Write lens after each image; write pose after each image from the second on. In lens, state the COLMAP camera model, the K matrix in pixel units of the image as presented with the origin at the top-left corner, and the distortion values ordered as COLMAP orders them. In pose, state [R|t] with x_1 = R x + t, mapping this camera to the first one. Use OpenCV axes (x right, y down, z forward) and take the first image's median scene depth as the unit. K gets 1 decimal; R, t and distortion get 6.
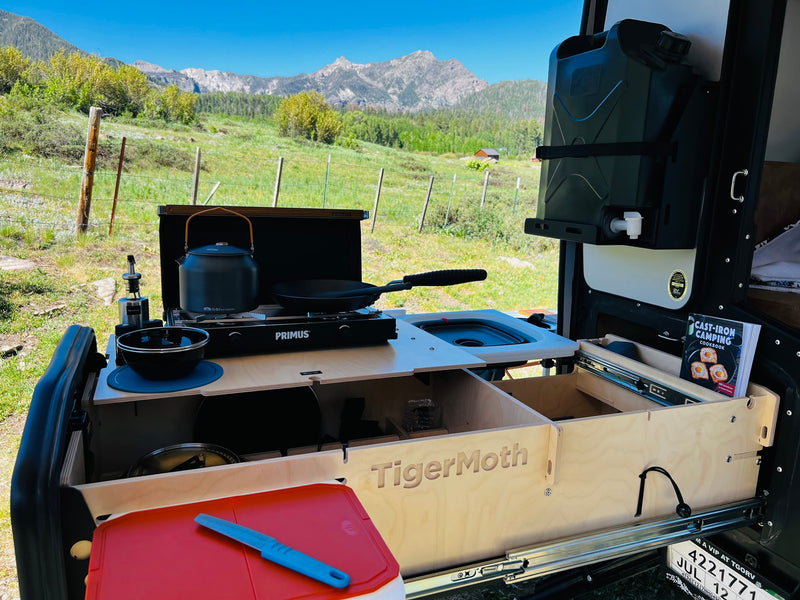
lens RADIAL K [[611.7, 0, 401.7], [0, 611.7, 303.9], [0, 0, 1]] dist [0.008246, -0.001294]
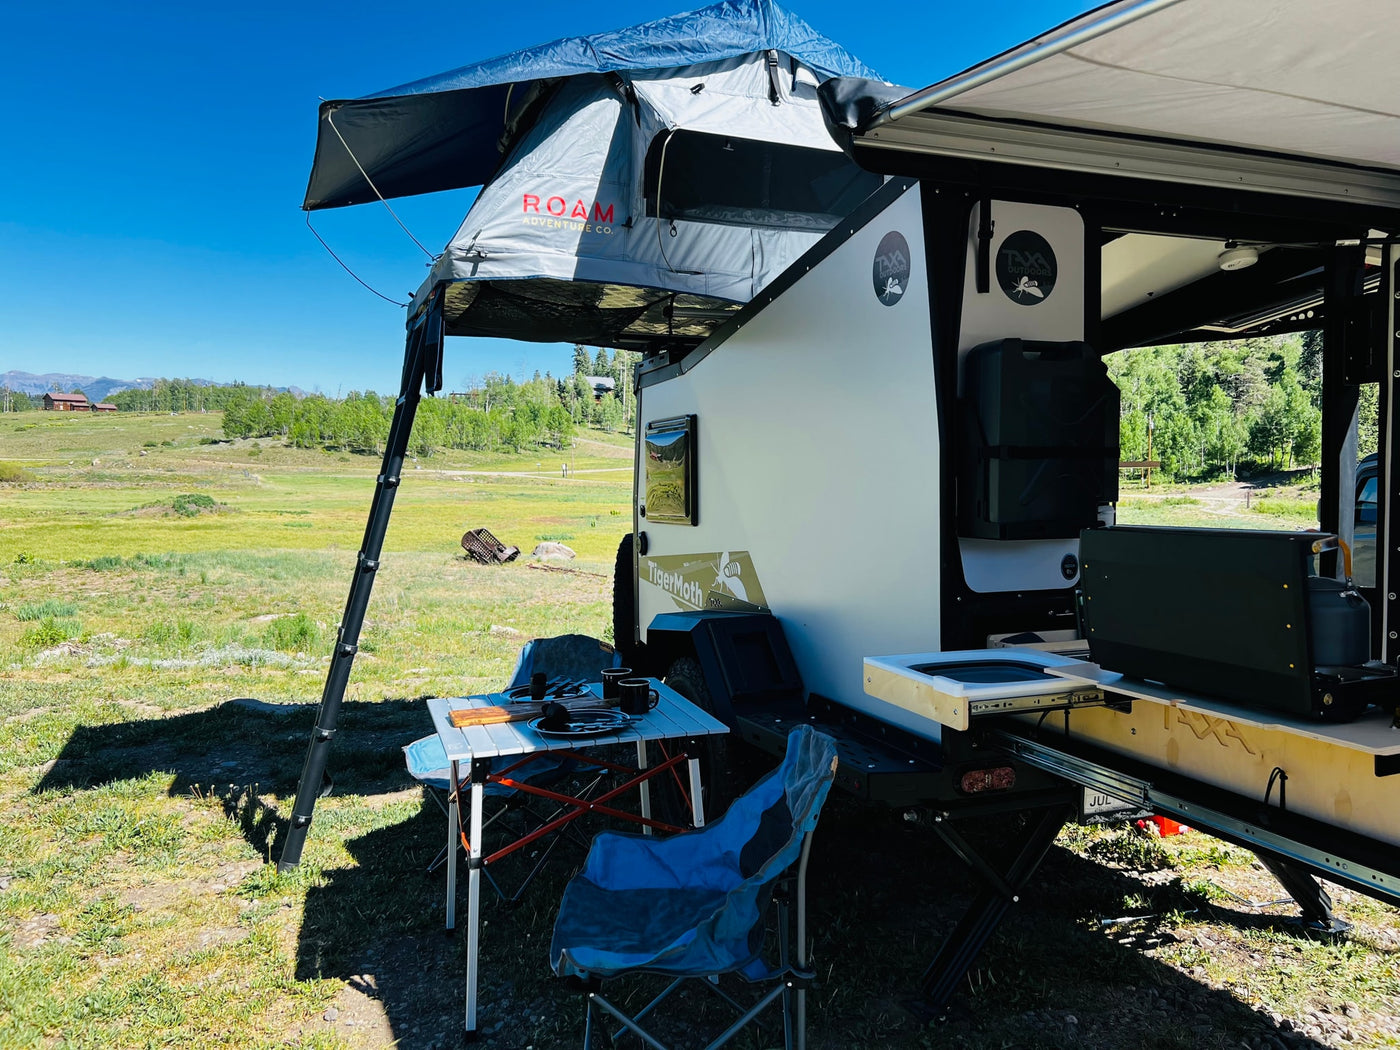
lens RADIAL K [[1043.6, 0, 694.2], [0, 1043.6, 532.2], [0, 0, 1]] dist [0.053819, -0.063170]
pose [[0.014441, -0.080277, 0.996668, -1.625565], [0.202255, 0.976402, 0.075715, -0.410557], [-0.979226, 0.200488, 0.030336, 1.717017]]
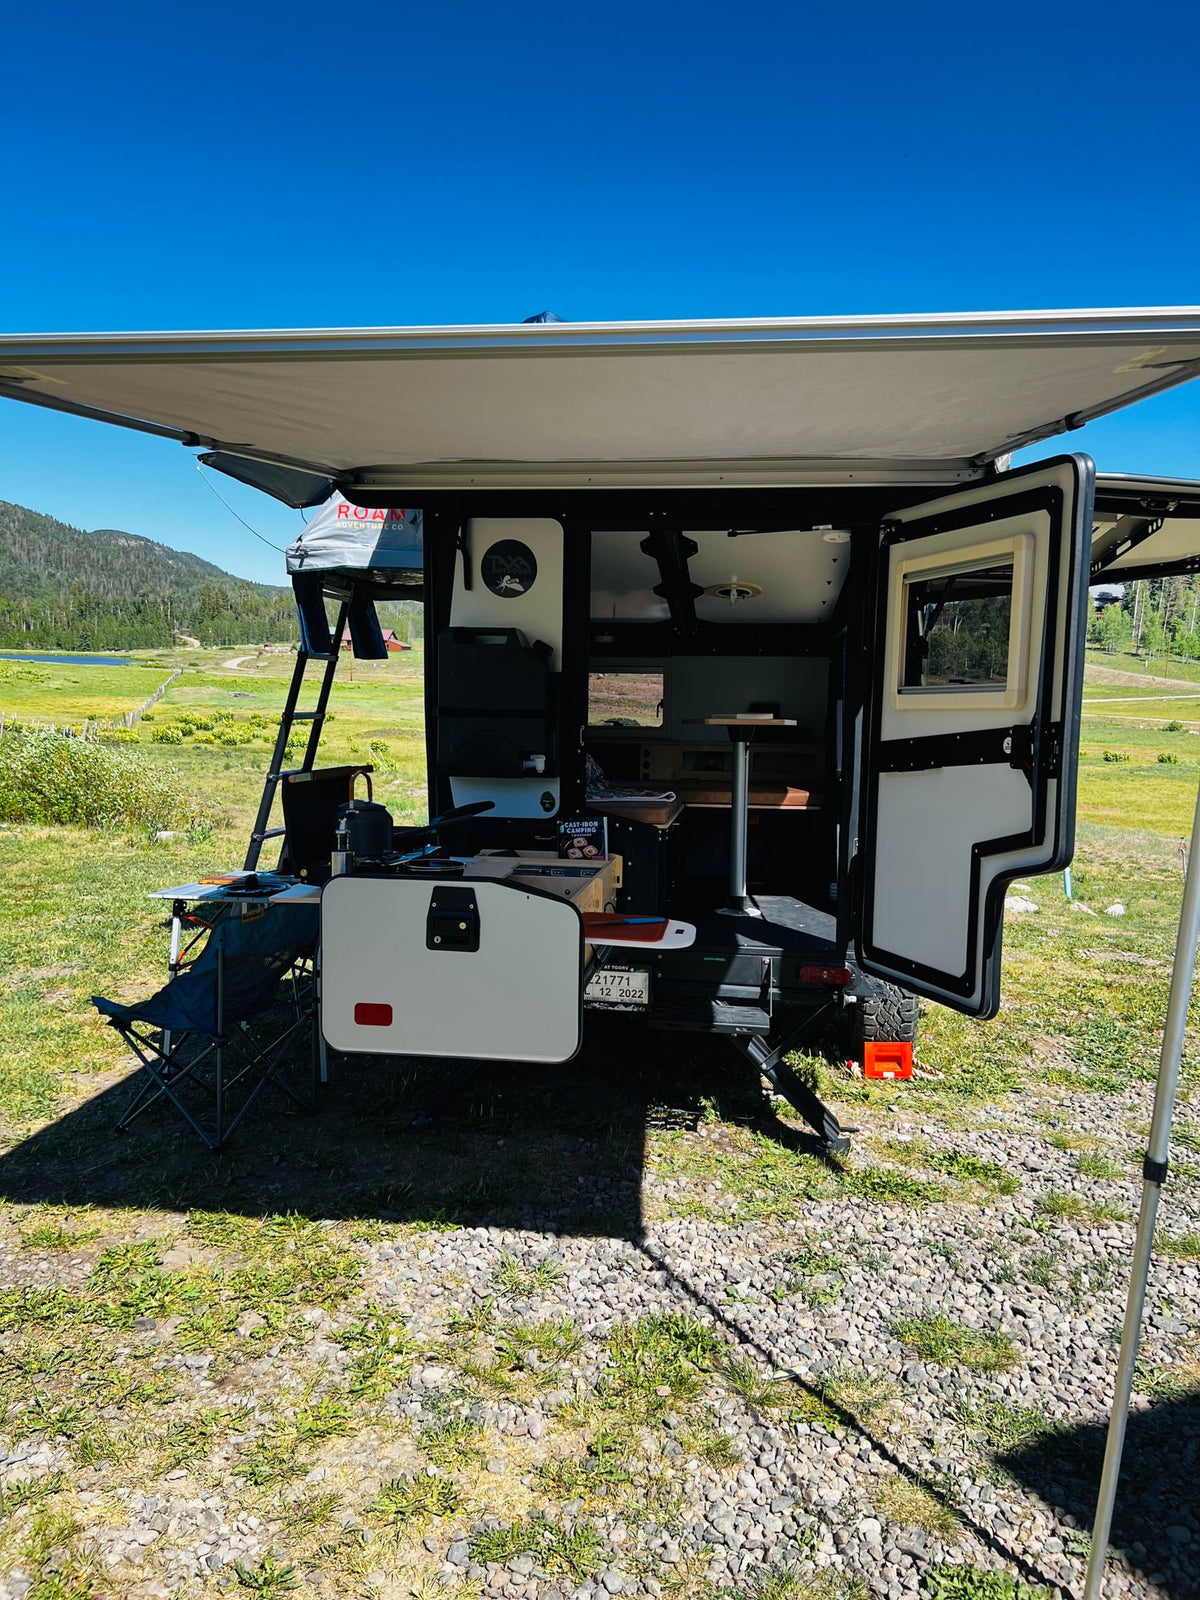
lens RADIAL K [[1196.0, 0, 592.6], [0, 1196.0, 798.9], [0, 0, 1]] dist [0.056501, -0.075805]
pose [[0.488869, -0.089806, 0.867722, -2.111640], [0.166198, 0.986056, 0.008418, -0.044969], [-0.856379, 0.140098, 0.496978, -0.555453]]
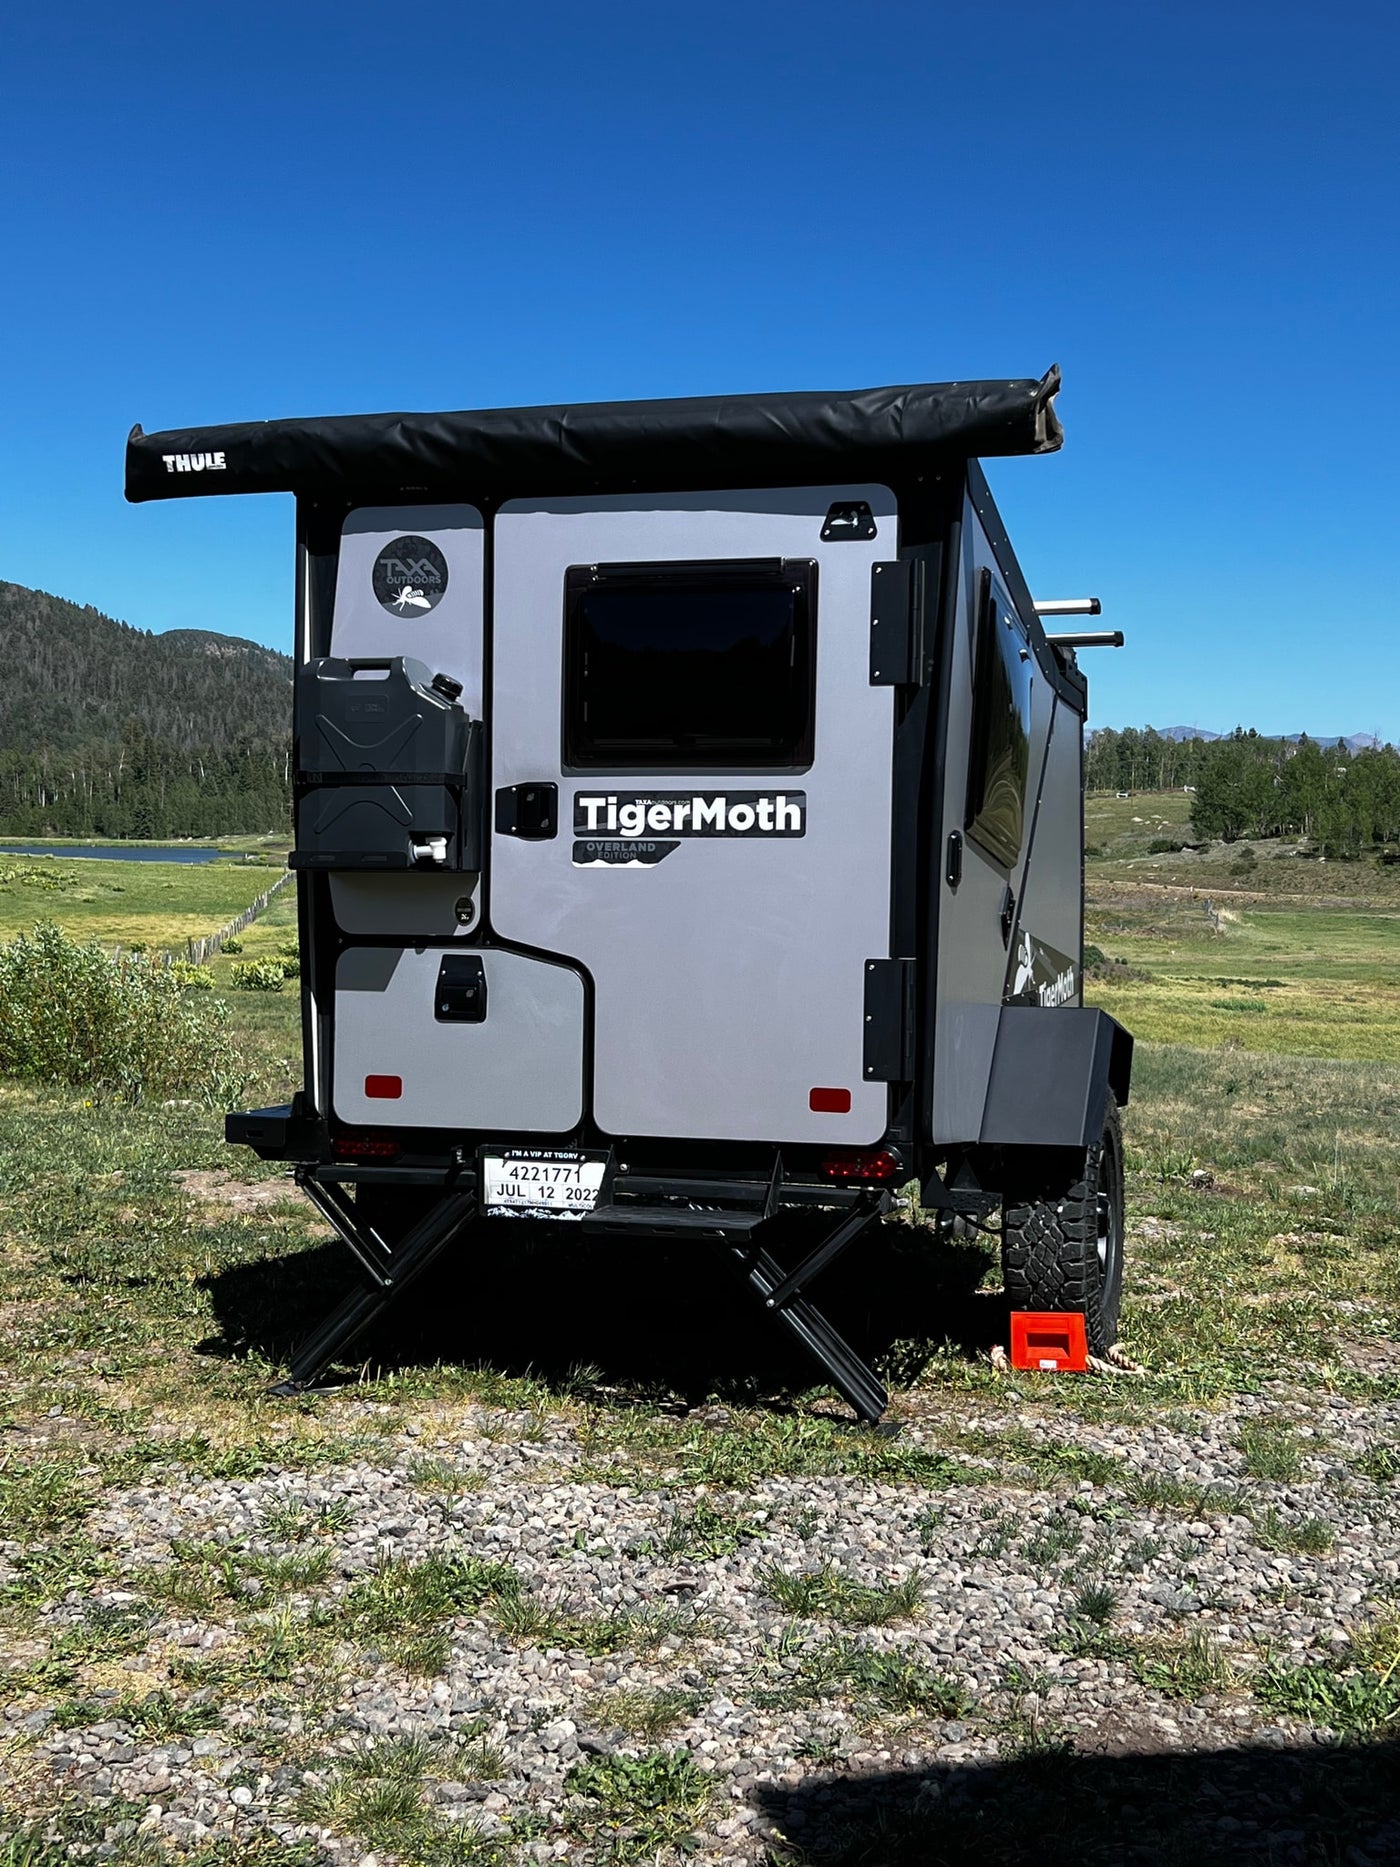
lens RADIAL K [[2217.1, 0, 718.8], [0, 2217.1, 960.6], [0, 0, 1]] dist [0.098251, -0.026955]
pose [[0.610442, -0.035528, 0.791264, -2.326450], [0.159838, 0.983967, -0.079131, 0.431592], [-0.775766, 0.174779, 0.606333, -1.626727]]
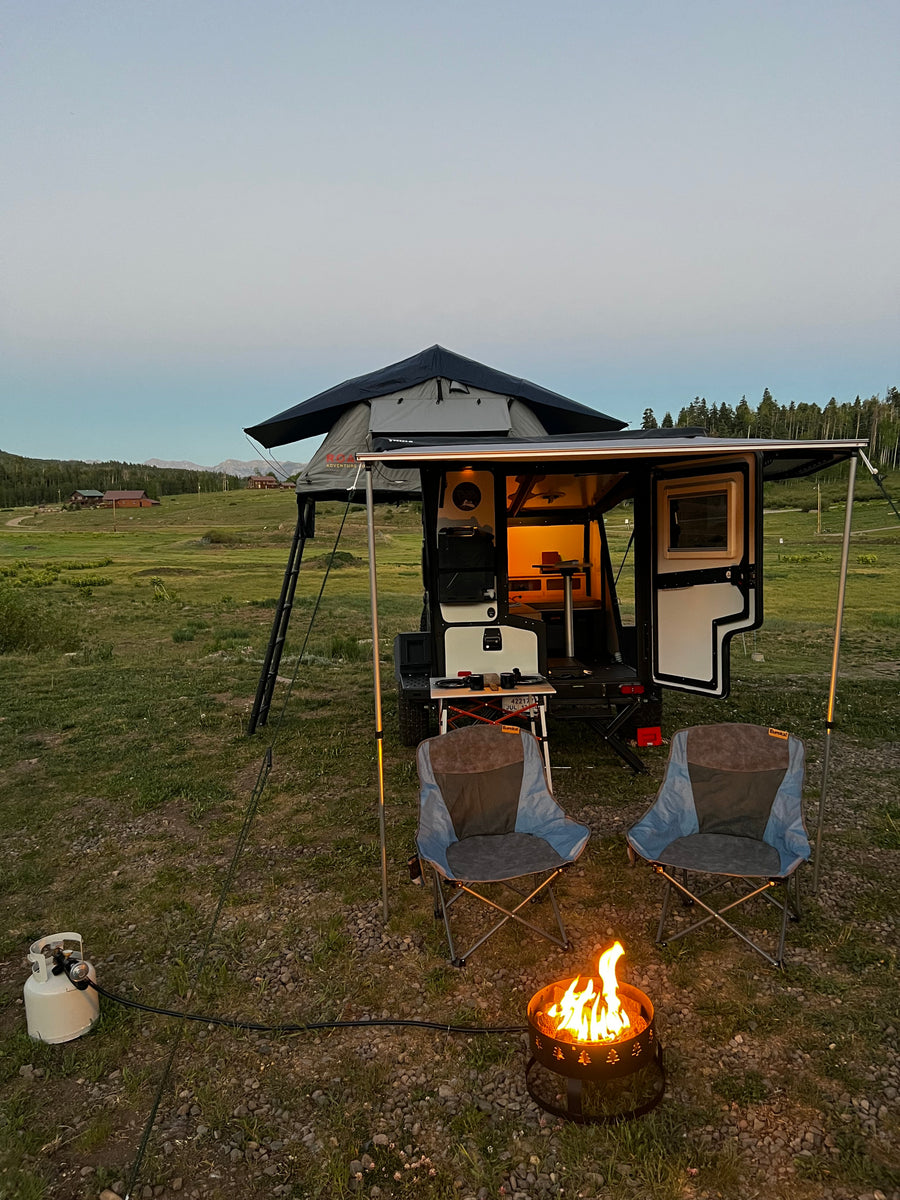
lens RADIAL K [[890.3, 0, 450.0], [0, 890.3, 600.0], [0, 0, 1]] dist [0.121650, -0.180712]
pose [[0.339571, -0.105359, 0.934661, -3.778000], [0.220654, 0.974899, 0.029729, -0.273453], [-0.914332, 0.196141, 0.354296, -0.352753]]
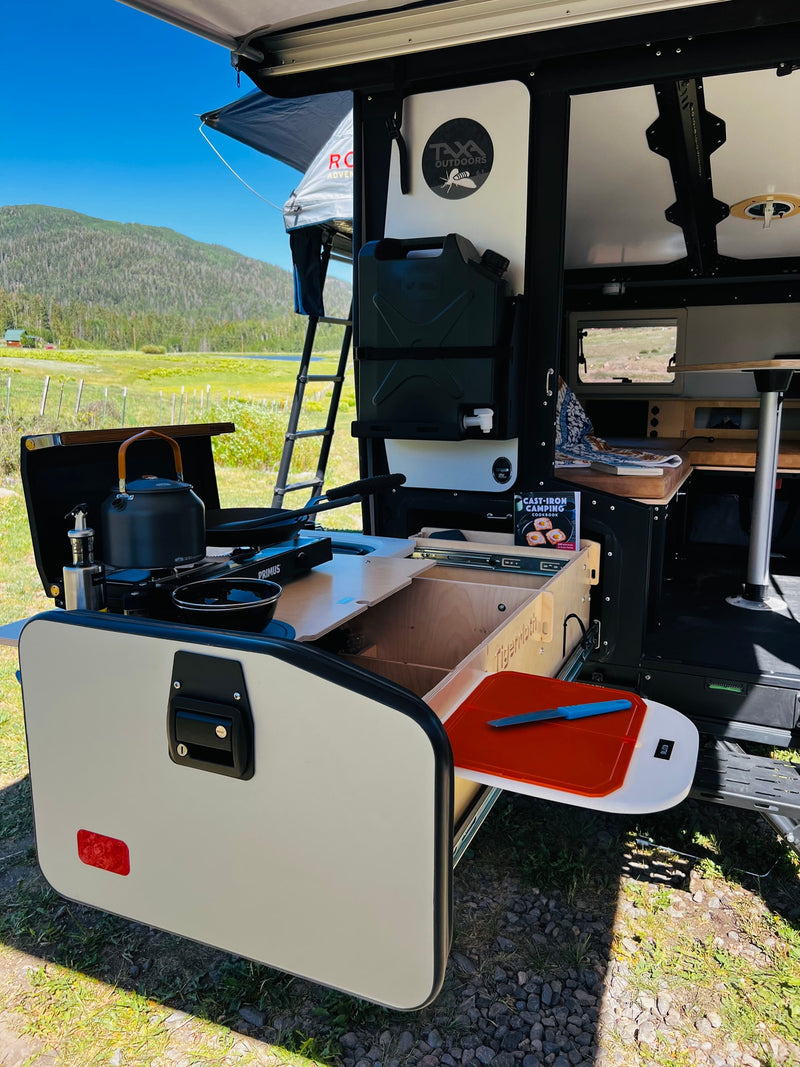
lens RADIAL K [[795.4, 0, 396.0], [0, 795.4, 529.0], [0, 0, 1]] dist [0.053819, -0.063170]
pose [[0.710755, -0.156391, 0.685834, -0.776538], [0.155138, 0.985816, 0.064020, -0.050929], [-0.686119, 0.060896, 0.724936, 0.064277]]
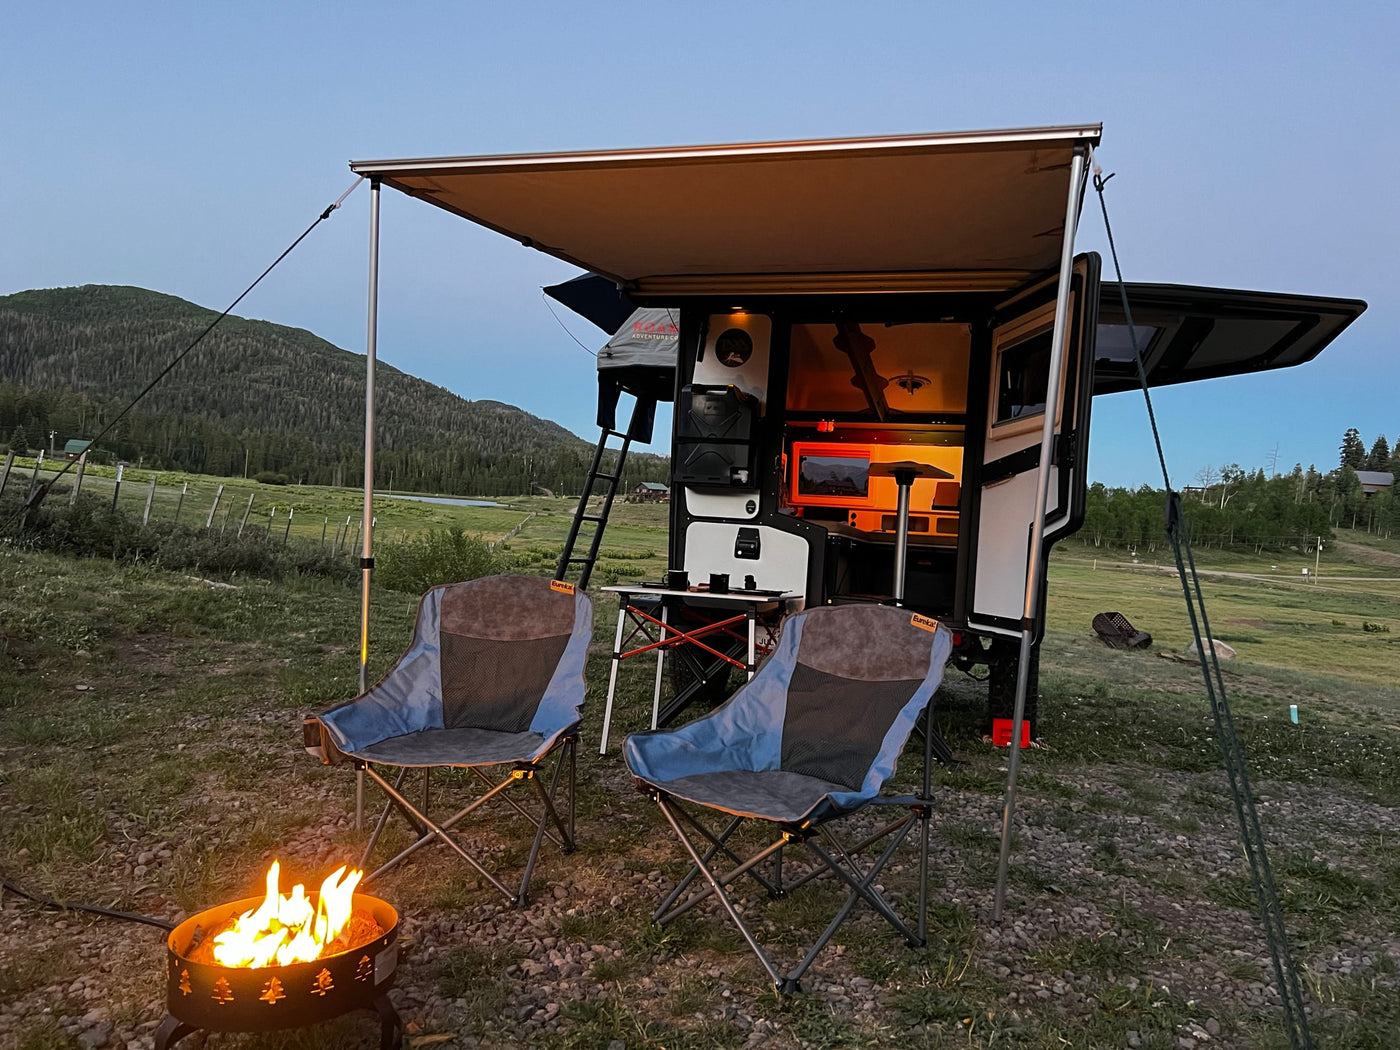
lens RADIAL K [[1039.1, 0, 700.0], [0, 1039.1, 525.0], [0, 0, 1]] dist [0.075090, -0.076718]
pose [[0.629568, 0.030553, 0.776345, -2.587891], [0.102126, 0.987302, -0.121673, 0.475887], [-0.770204, 0.155886, 0.618453, -1.137681]]
